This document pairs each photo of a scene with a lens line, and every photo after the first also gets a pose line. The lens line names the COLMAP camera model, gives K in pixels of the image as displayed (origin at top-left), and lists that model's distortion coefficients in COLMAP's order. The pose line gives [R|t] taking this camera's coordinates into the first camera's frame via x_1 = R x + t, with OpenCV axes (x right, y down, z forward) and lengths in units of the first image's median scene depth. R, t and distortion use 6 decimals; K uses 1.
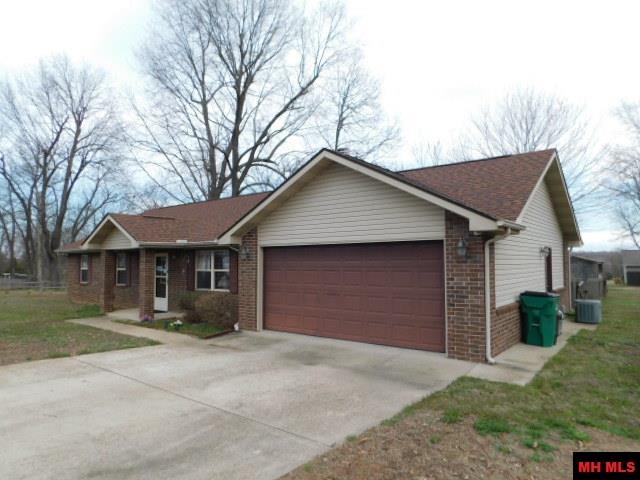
lens RADIAL K [[427.8, 0, 318.7], [0, 427.8, 240.1], [0, 0, 1]] dist [-0.050769, 0.035980]
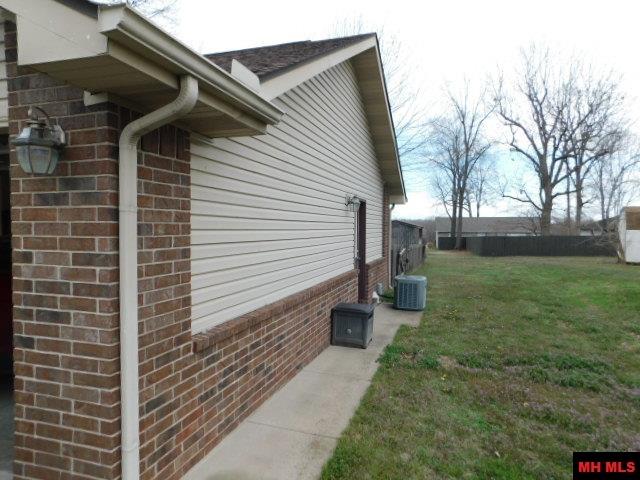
lens RADIAL K [[427.8, 0, 320.3], [0, 427.8, 241.0], [0, 0, 1]] dist [-0.050769, 0.035980]
pose [[0.933448, -0.002497, 0.358704, 0.233827], [-0.027704, 0.996487, 0.079030, 0.029876], [-0.357642, -0.083708, 0.930100, 0.381779]]
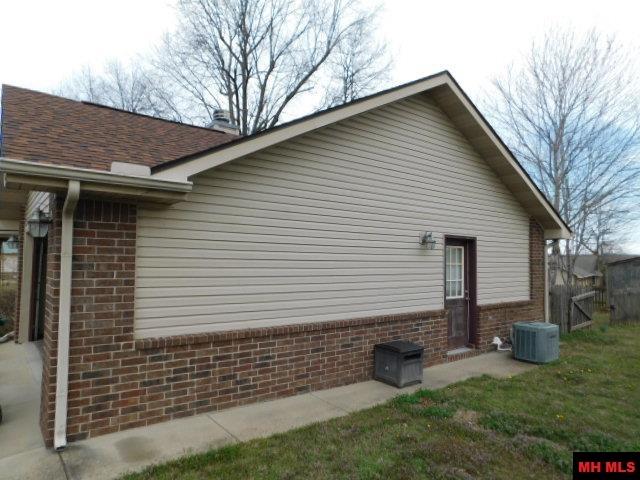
lens RADIAL K [[427.8, 0, 323.5], [0, 427.8, 241.0], [0, 0, 1]] dist [-0.050769, 0.035980]
pose [[0.972595, 0.003143, -0.232486, 0.462303], [-0.002539, 0.999993, 0.002898, 0.021676], [0.232493, -0.002228, 0.972596, 0.322400]]
